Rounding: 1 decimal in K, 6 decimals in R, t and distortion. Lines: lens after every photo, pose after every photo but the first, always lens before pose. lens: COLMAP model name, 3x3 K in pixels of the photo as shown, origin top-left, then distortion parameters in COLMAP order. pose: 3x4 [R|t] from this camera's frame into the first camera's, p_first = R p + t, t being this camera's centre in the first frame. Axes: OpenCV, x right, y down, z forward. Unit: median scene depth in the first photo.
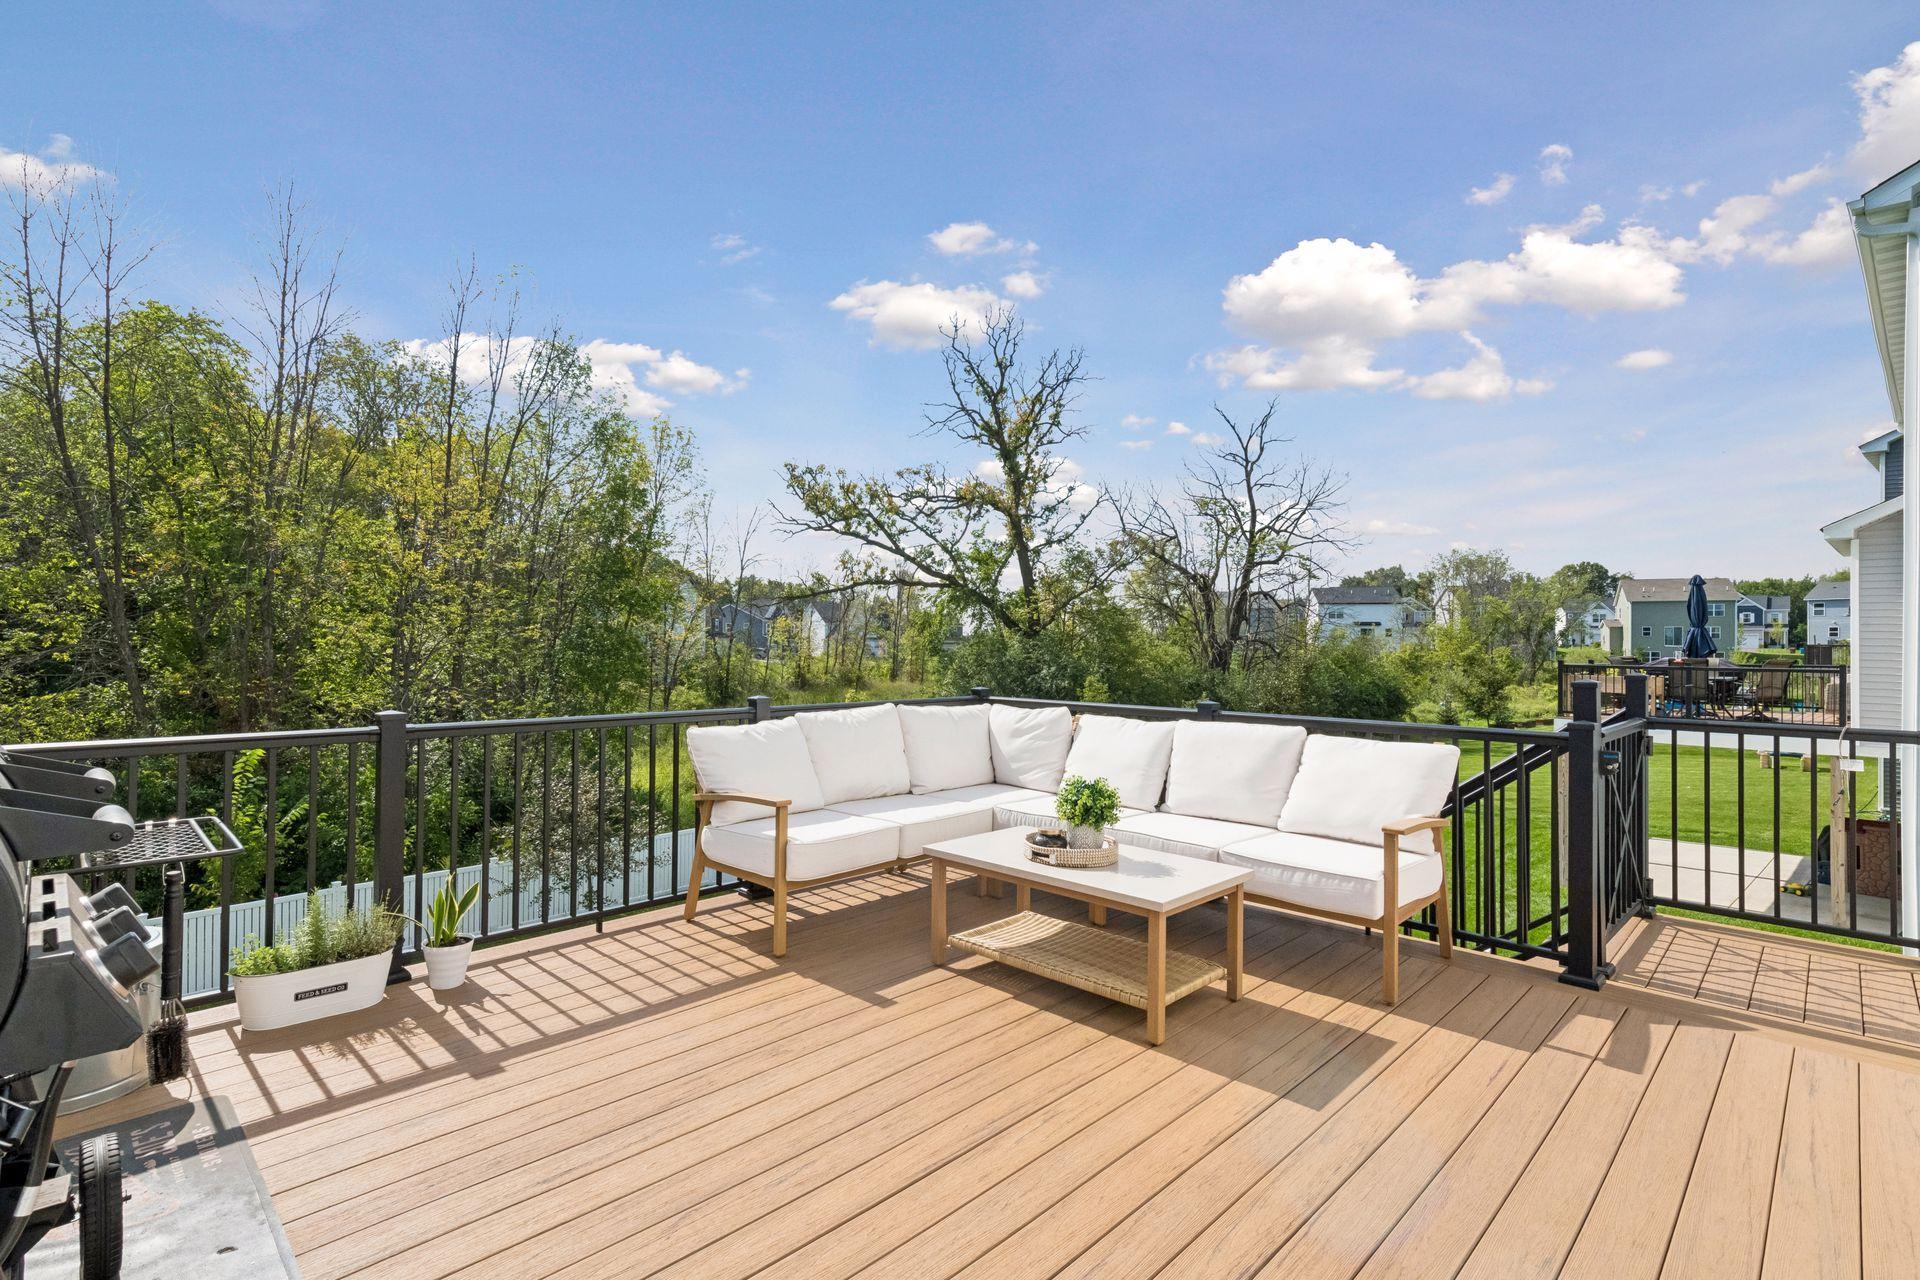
lens RADIAL K [[923.5, 0, 940.2], [0, 923.5, 637.3], [0, 0, 1]] dist [0.003233, -0.000011]
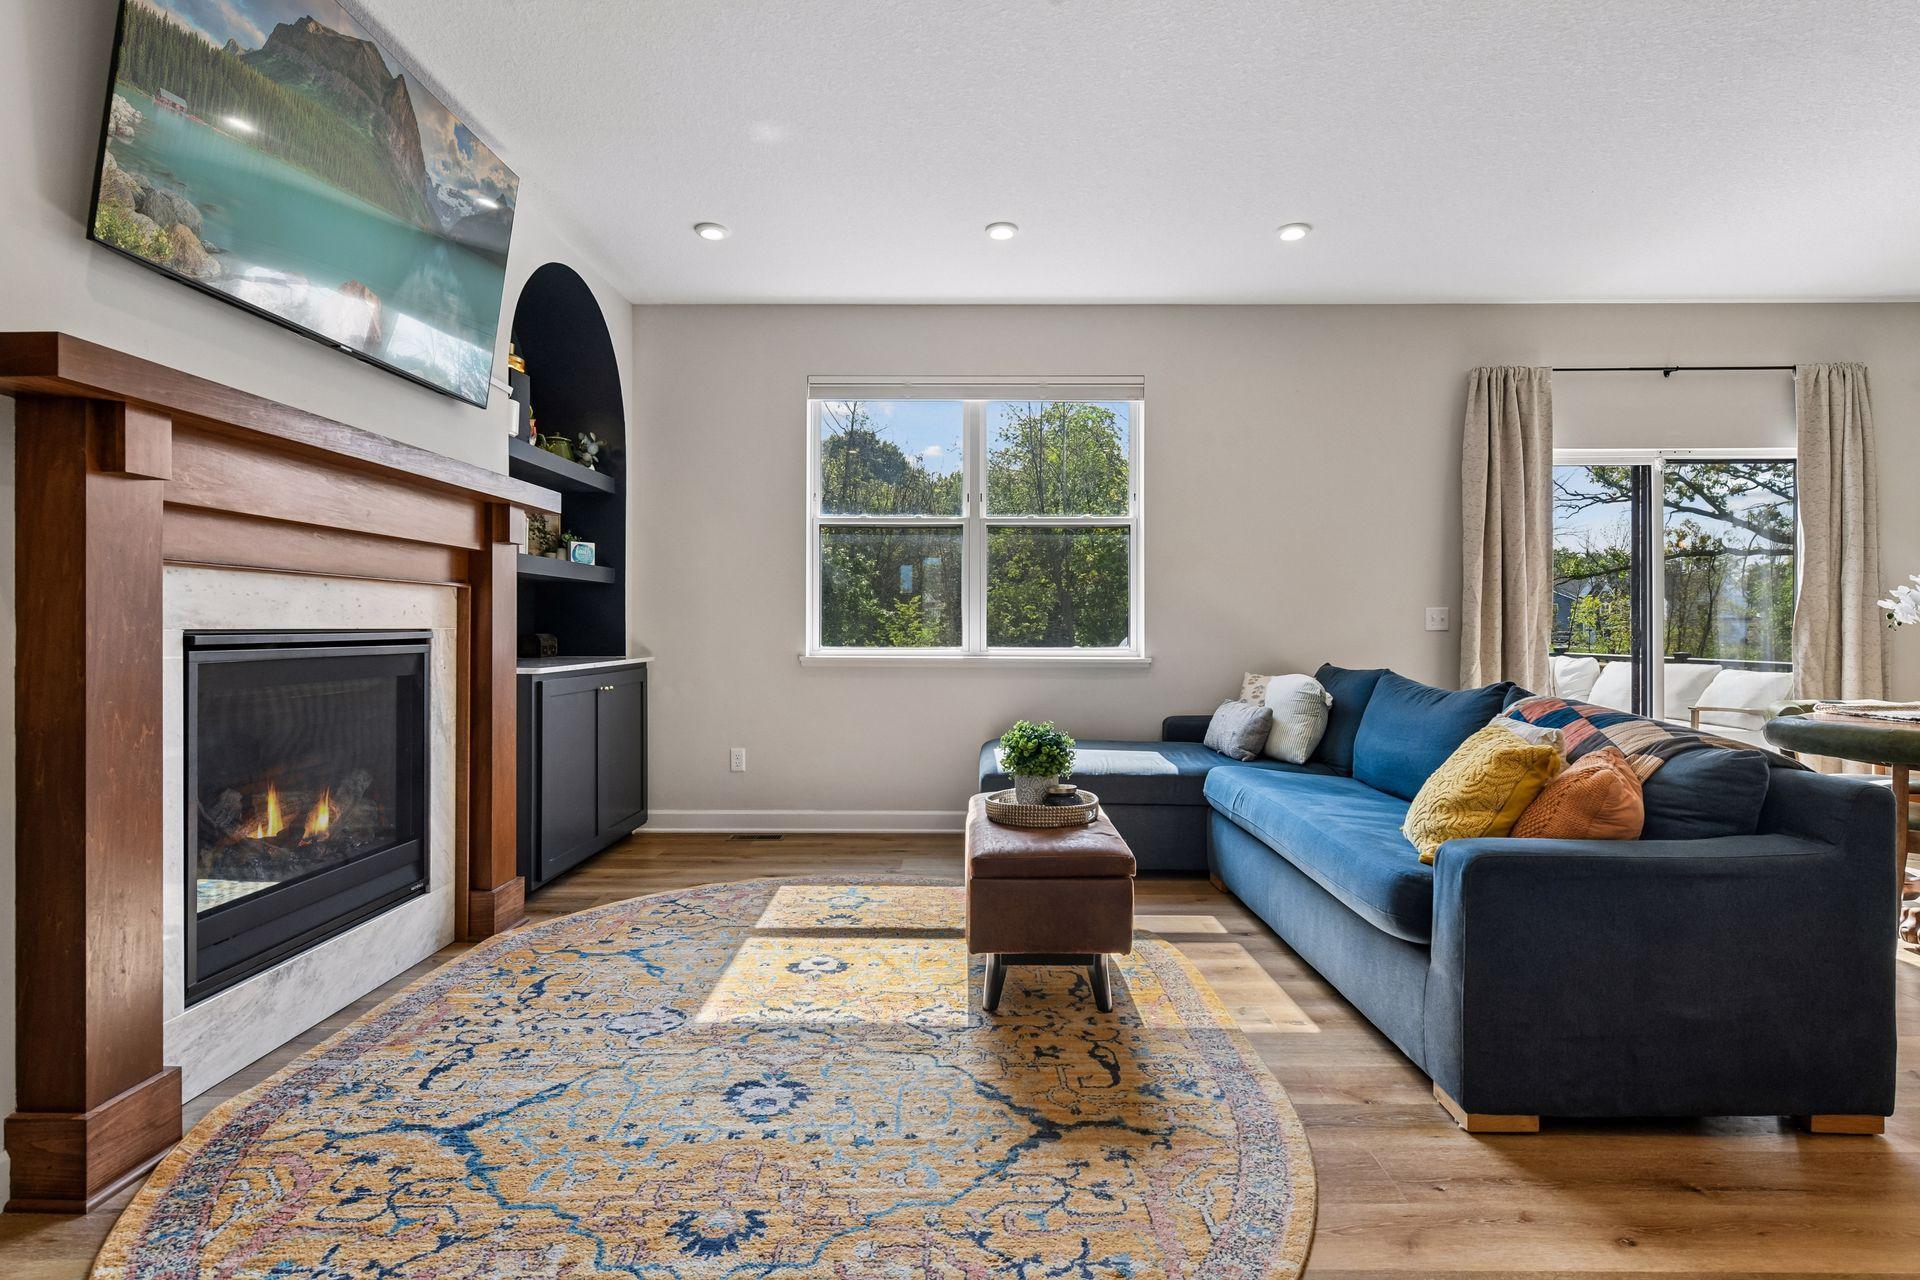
lens RADIAL K [[923.5, 0, 964.0], [0, 923.5, 624.5], [0, 0, 1]] dist [0.003233, -0.000011]
pose [[0.708162, -0.013532, -0.705921, 0.061439], [0.015795, 0.999870, -0.003322, 0.000399], [0.705874, -0.008797, 0.708283, -0.121276]]
